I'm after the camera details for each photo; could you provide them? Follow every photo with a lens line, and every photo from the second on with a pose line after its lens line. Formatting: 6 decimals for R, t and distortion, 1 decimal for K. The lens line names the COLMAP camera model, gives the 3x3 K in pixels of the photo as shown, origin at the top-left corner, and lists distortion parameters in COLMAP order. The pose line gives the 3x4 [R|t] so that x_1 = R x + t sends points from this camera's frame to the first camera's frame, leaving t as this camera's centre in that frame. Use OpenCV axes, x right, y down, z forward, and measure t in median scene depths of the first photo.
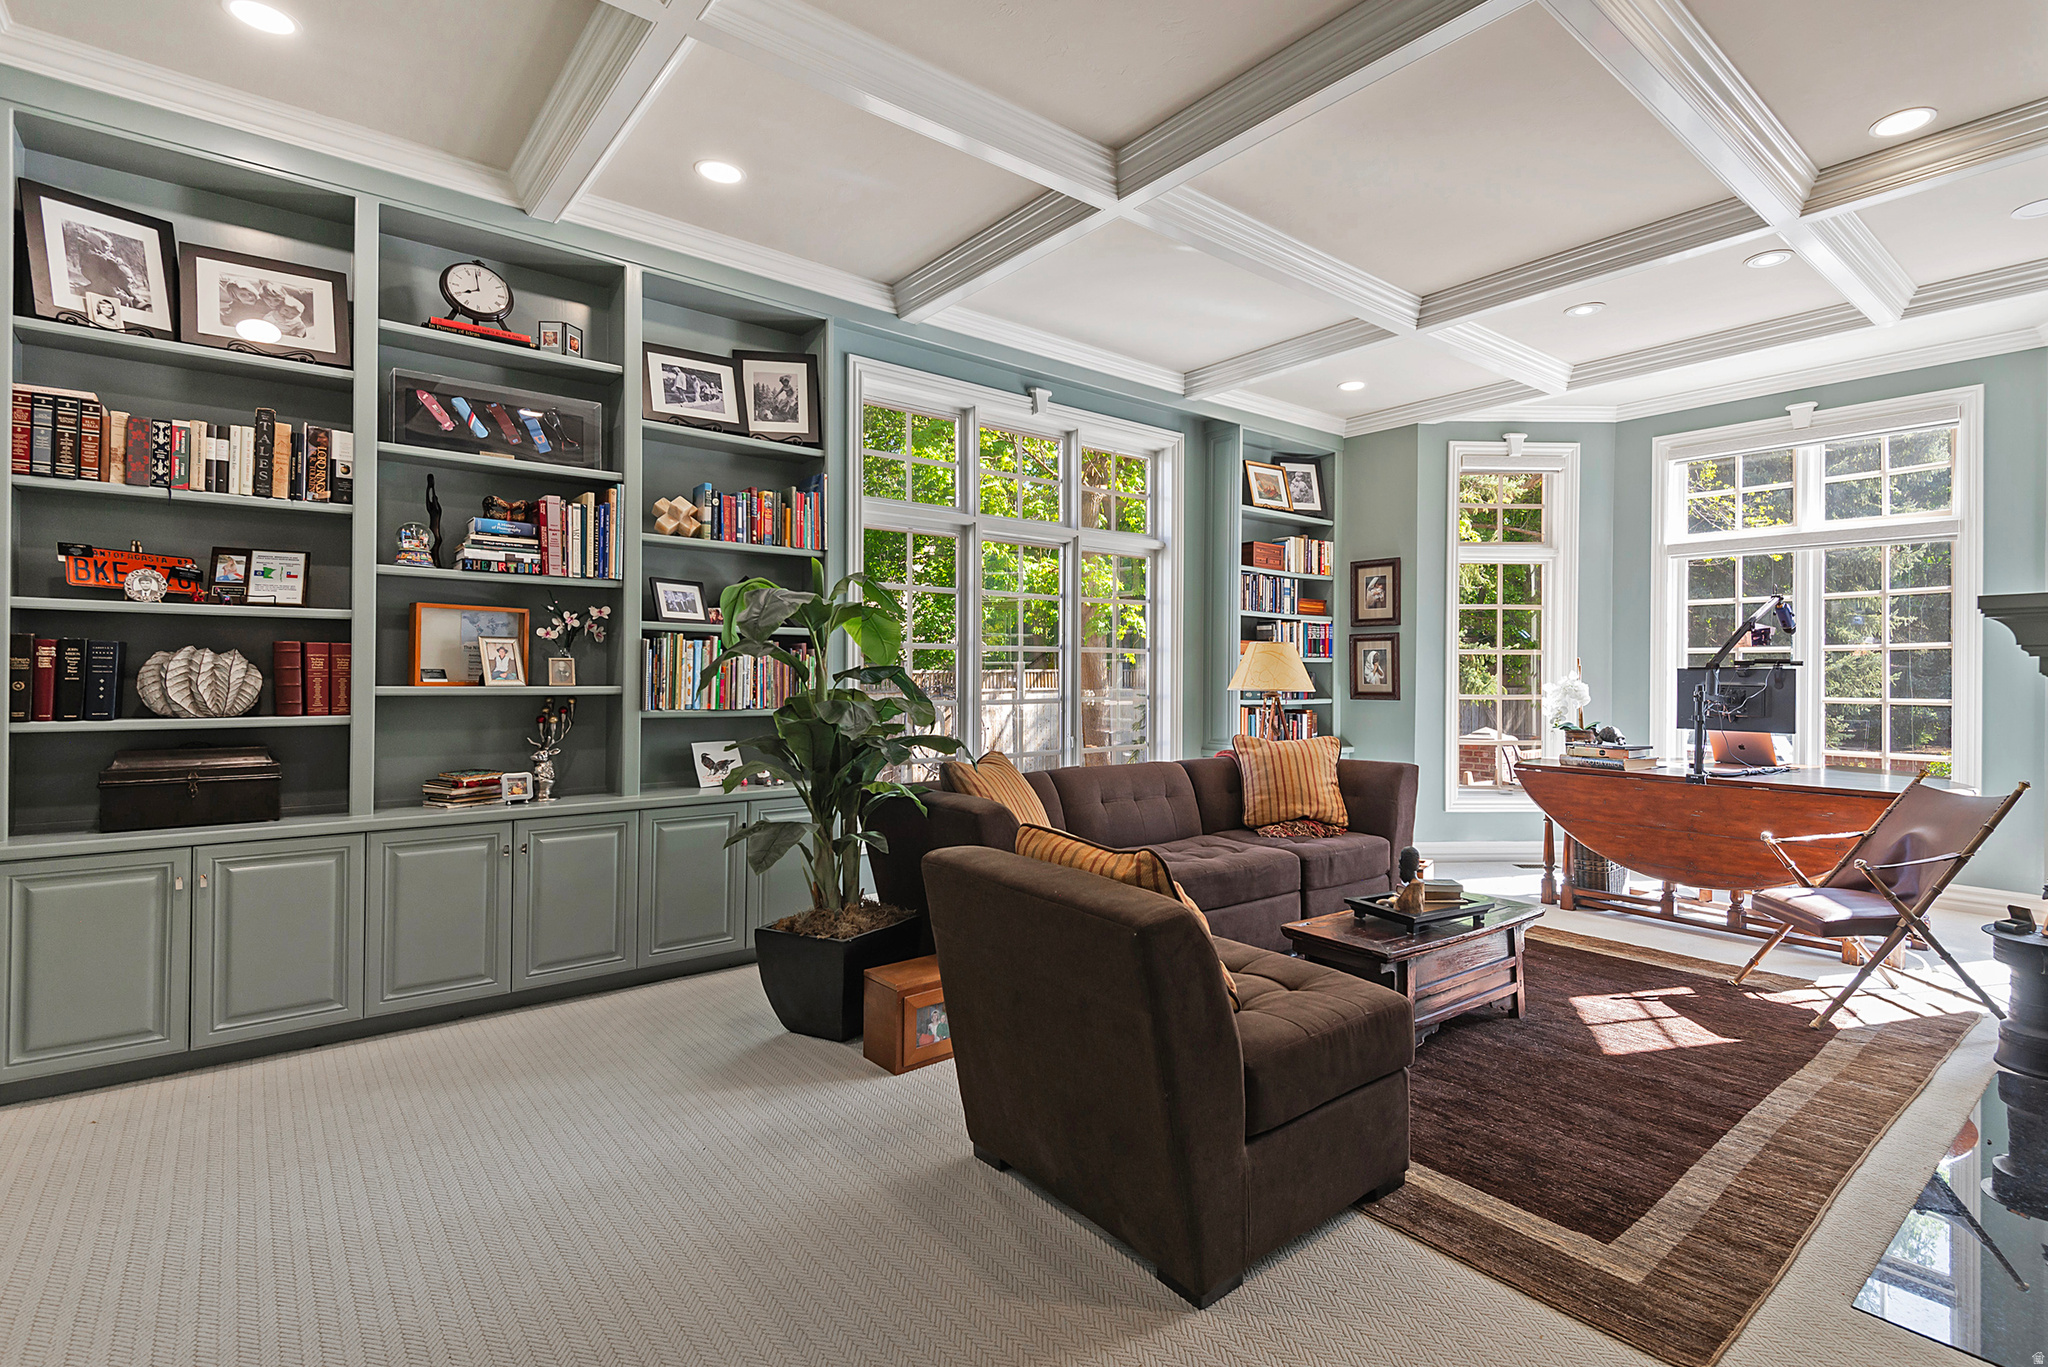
lens RADIAL K [[976.5, 0, 1024.0], [0, 976.5, 683.5], [0, 0, 1]] dist [-0.000042, -0.000391]
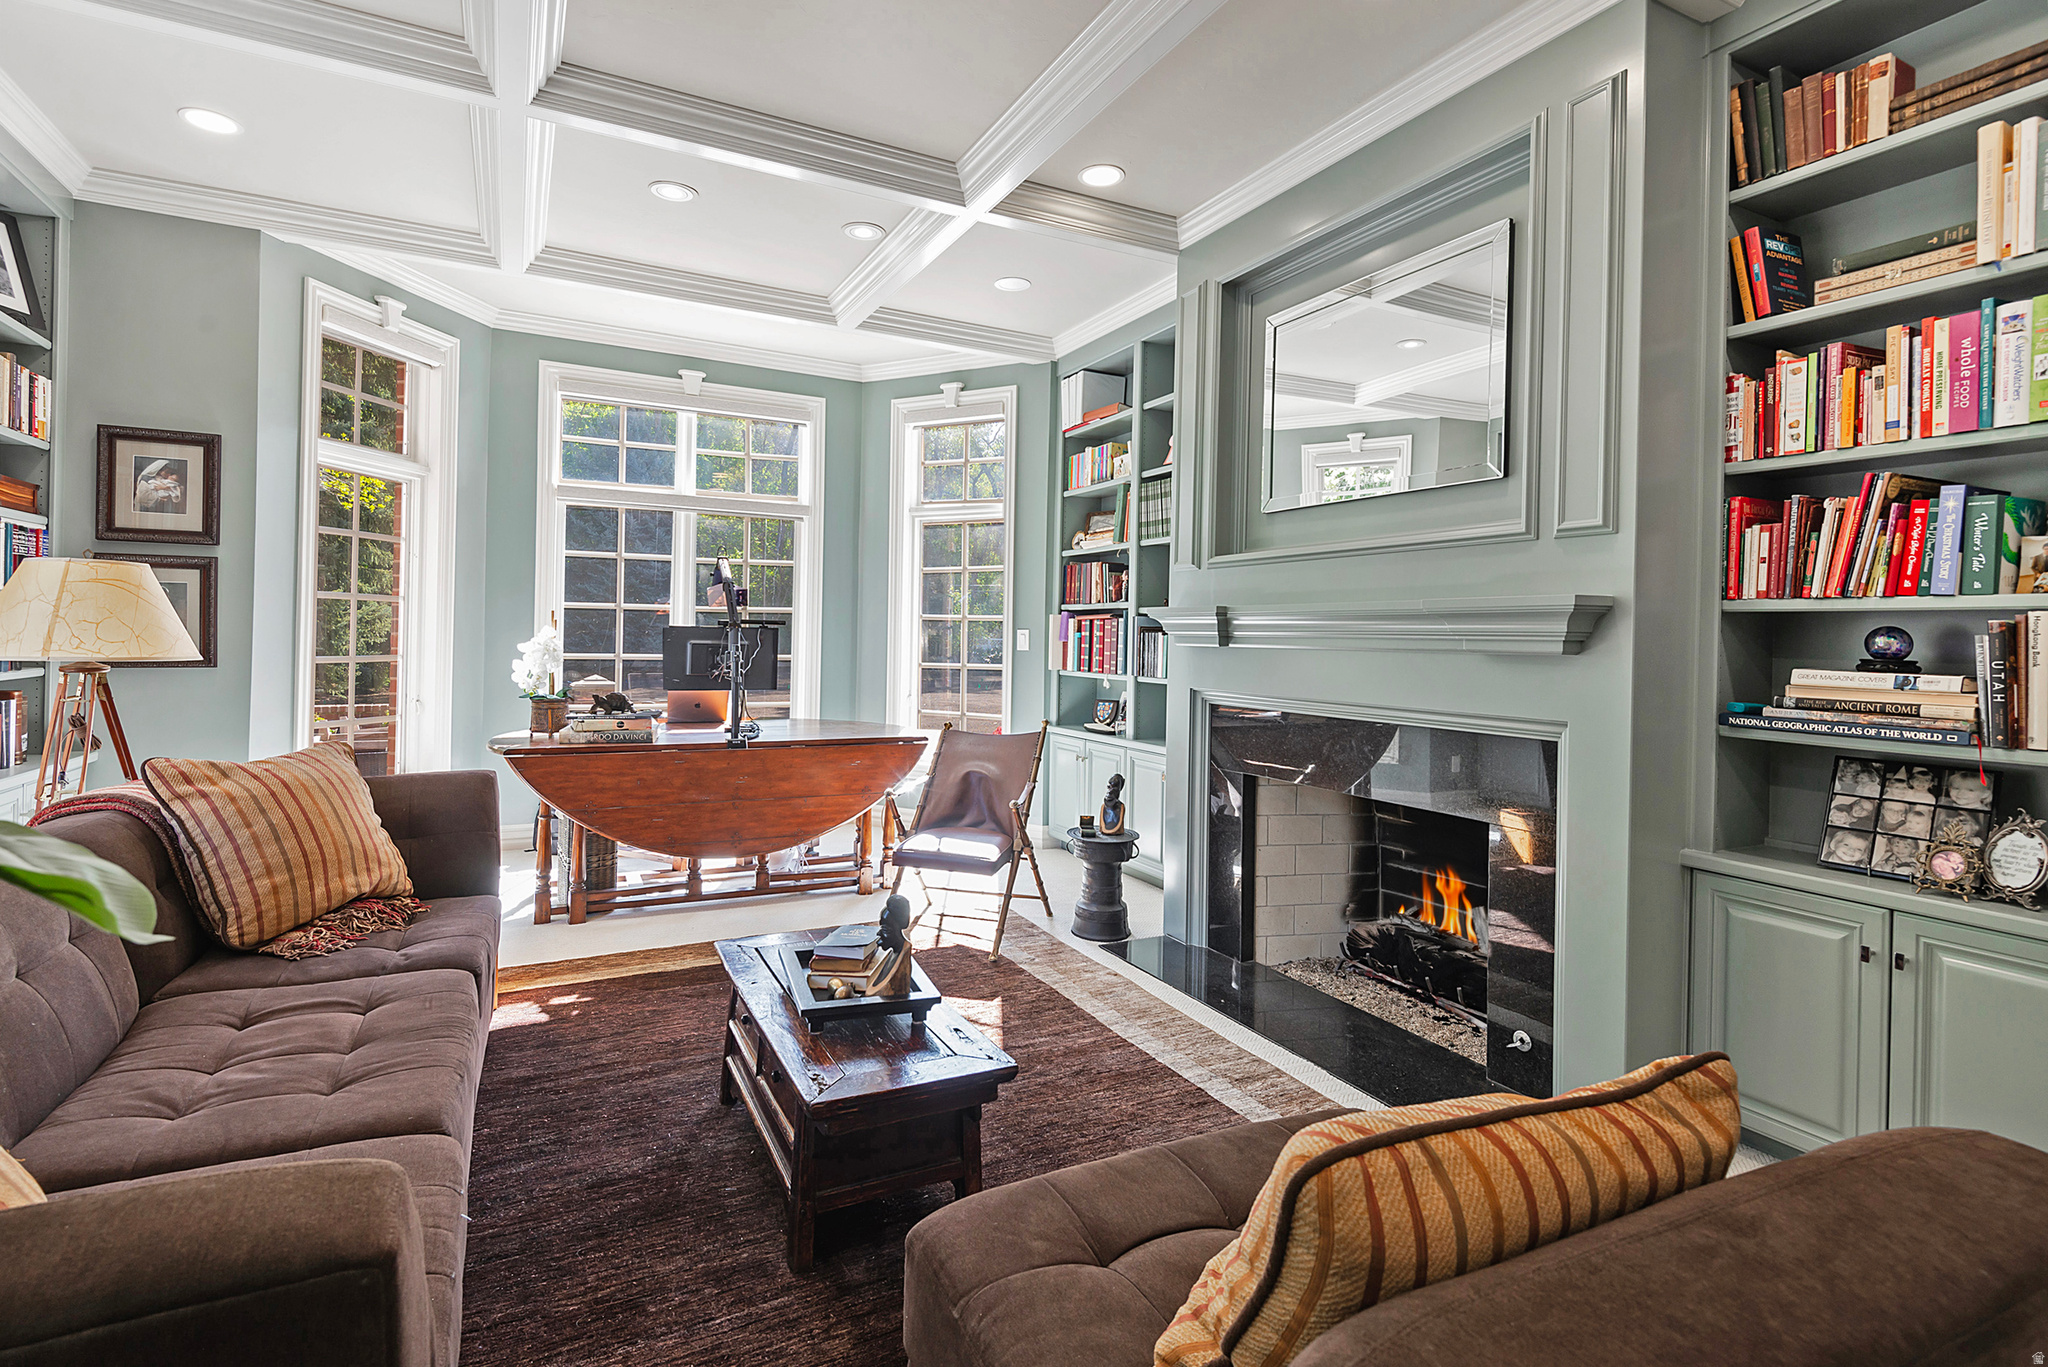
lens RADIAL K [[951.3, 0, 1020.4], [0, 951.3, 640.5], [0, 0, 1]] dist [0.038088, -0.015759]
pose [[0.190551, -0.006576, 0.981655, -0.159863], [-0.007141, 0.999942, 0.008084, -0.011377], [-0.981651, -0.008551, 0.190493, 0.516946]]
